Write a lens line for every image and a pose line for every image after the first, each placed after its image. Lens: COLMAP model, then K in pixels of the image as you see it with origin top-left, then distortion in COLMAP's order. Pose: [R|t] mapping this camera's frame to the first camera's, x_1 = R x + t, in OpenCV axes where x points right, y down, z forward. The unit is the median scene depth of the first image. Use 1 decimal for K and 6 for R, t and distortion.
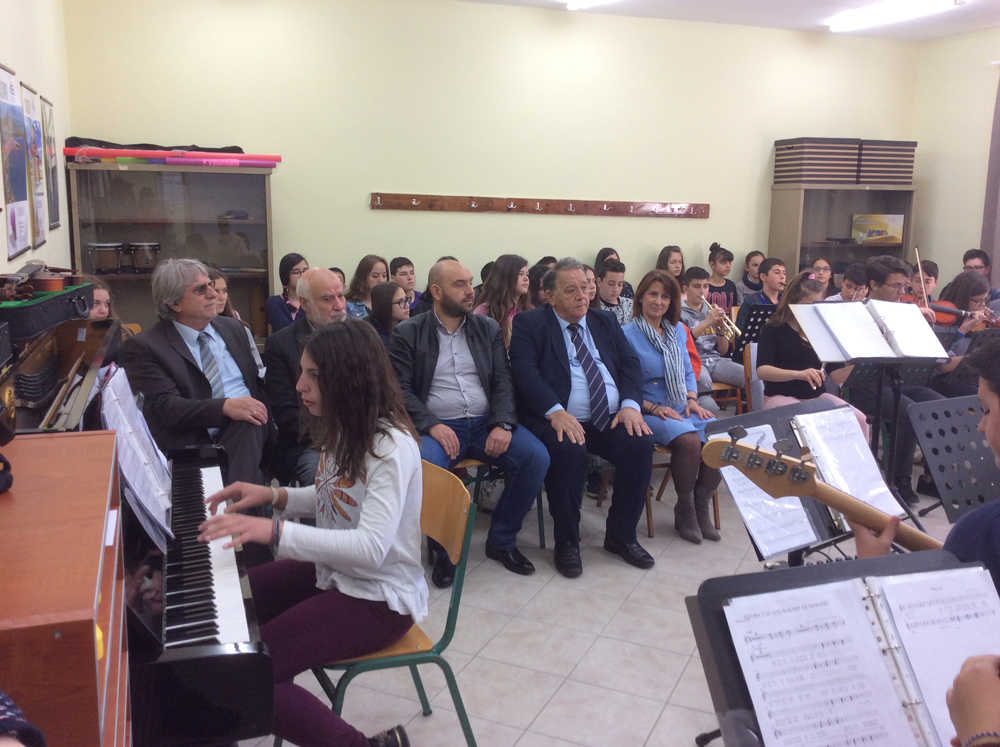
lens RADIAL K [[886.2, 0, 500.0], [0, 886.2, 373.5], [0, 0, 1]] dist [0.141339, -0.349163]
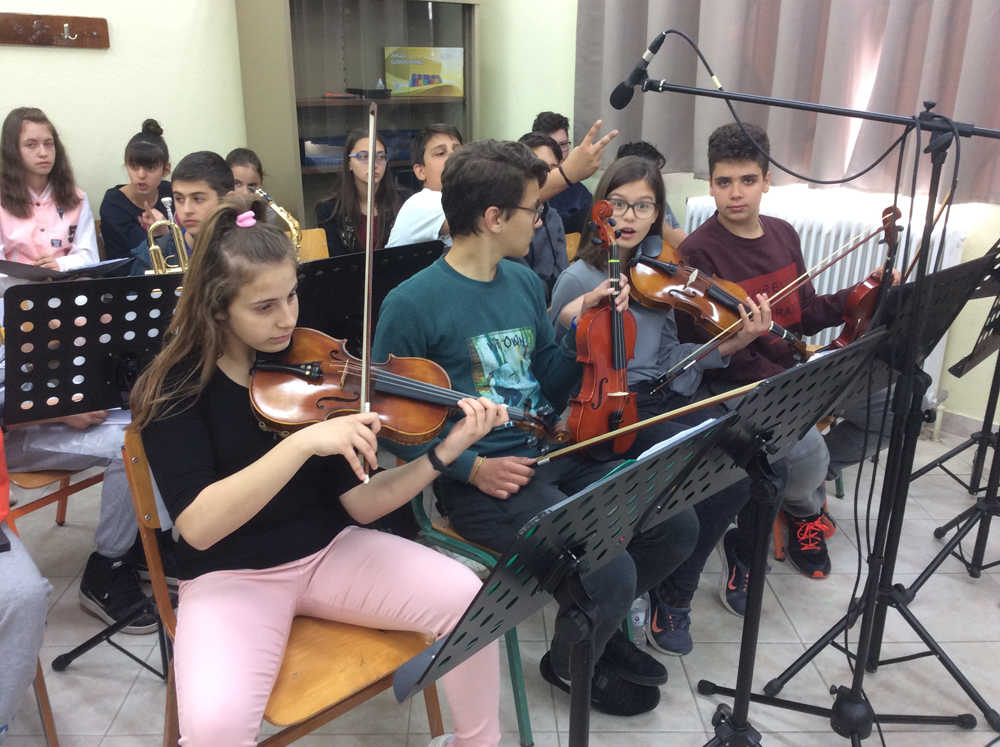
lens RADIAL K [[886.2, 0, 500.0], [0, 886.2, 373.5], [0, 0, 1]] dist [0.141339, -0.349163]
pose [[0.887387, -0.148573, 0.436429, 0.214300], [0.080827, 0.982124, 0.169997, -0.075803], [-0.453885, -0.115578, 0.883533, 0.526784]]
